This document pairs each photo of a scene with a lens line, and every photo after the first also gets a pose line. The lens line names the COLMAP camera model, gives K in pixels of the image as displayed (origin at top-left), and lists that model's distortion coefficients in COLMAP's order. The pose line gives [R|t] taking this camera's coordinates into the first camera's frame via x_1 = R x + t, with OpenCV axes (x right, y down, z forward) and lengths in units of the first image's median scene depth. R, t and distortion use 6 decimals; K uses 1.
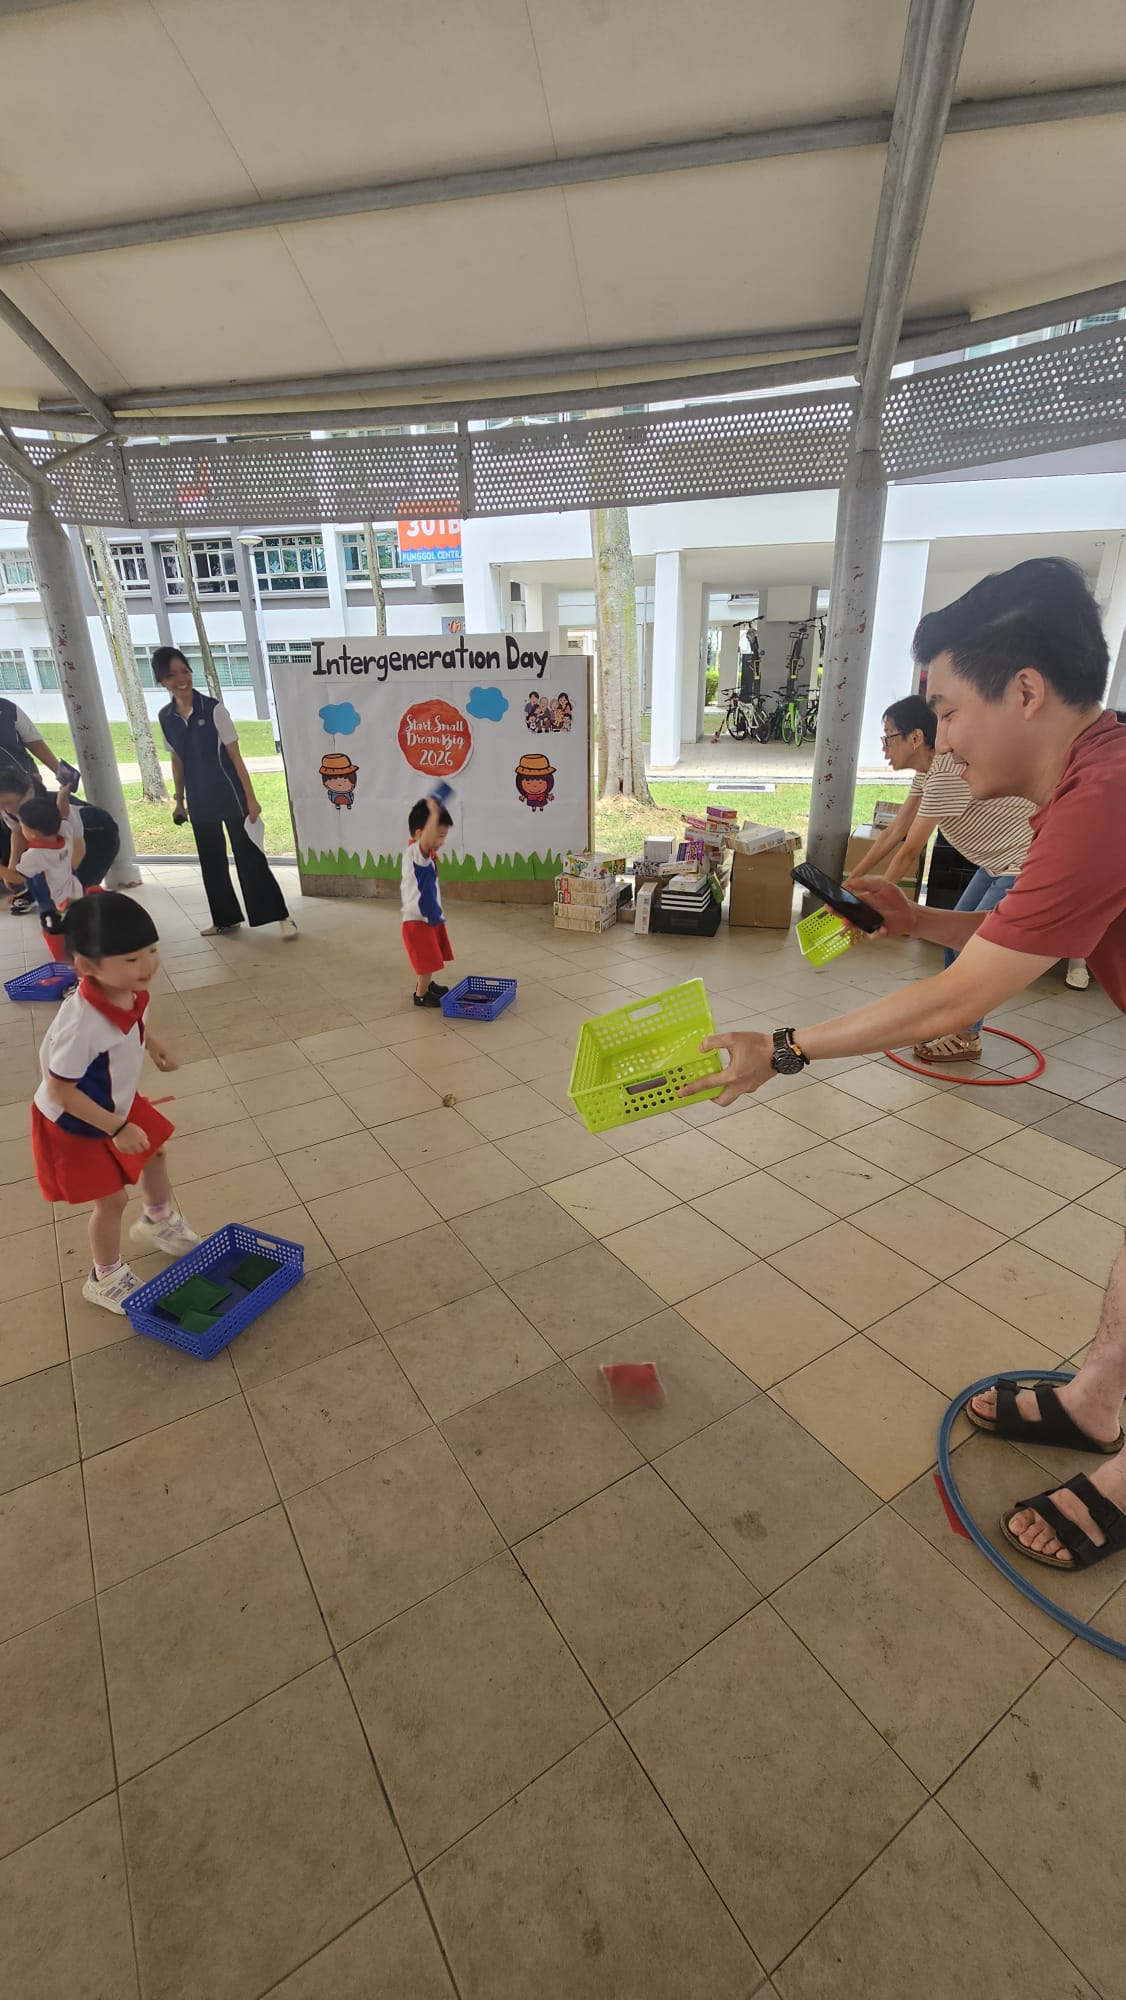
lens RADIAL K [[821.5, 0, 565.8], [0, 821.5, 1007.1], [0, 0, 1]] dist [-0.004090, 0.000336]
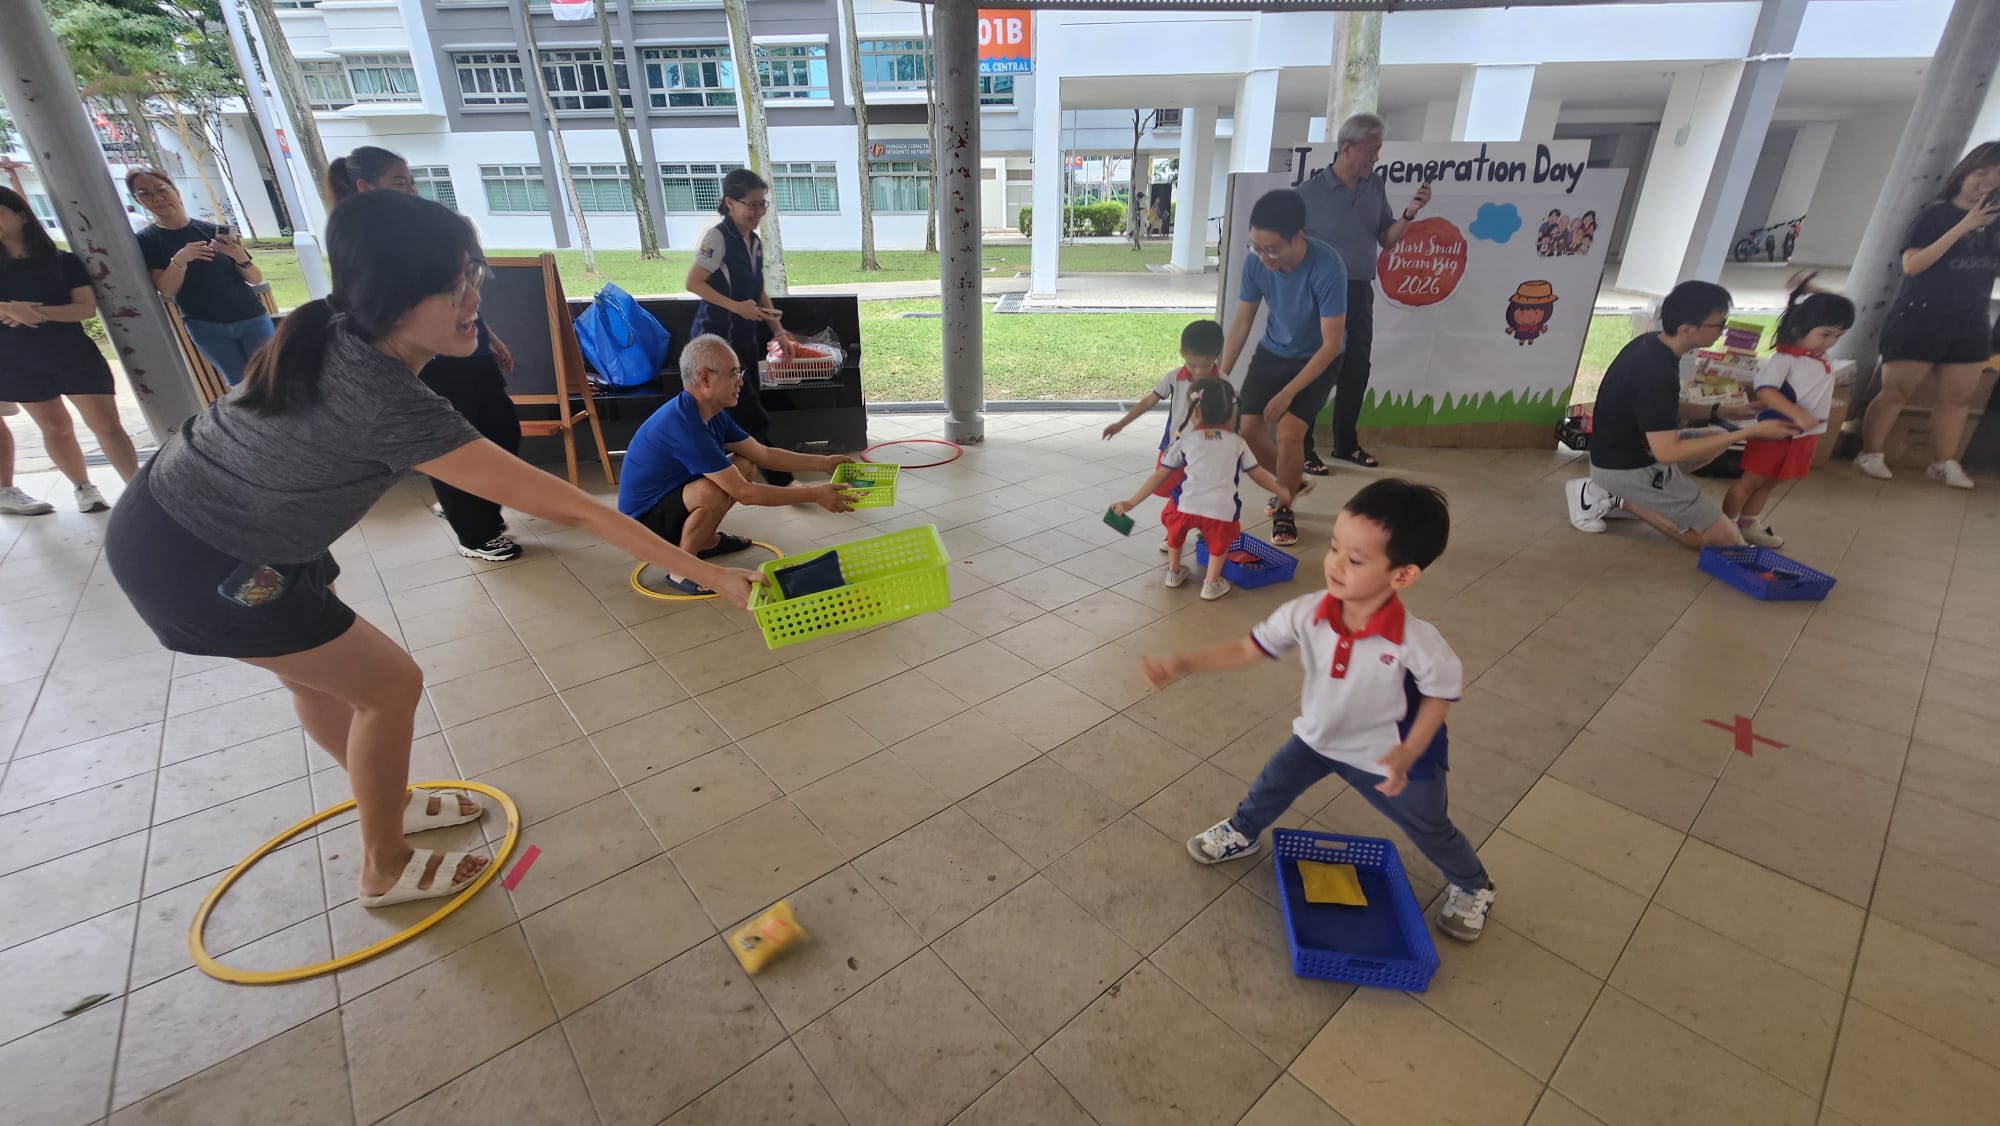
lens RADIAL K [[821.5, 0, 998.0], [0, 821.5, 564.8], [0, 0, 1]] dist [-0.004090, 0.000336]
pose [[0.992284, -0.042194, 0.116585, -0.740391], [0.038914, 0.998784, 0.030267, -0.050430], [-0.117720, -0.025497, 0.992719, 0.180707]]
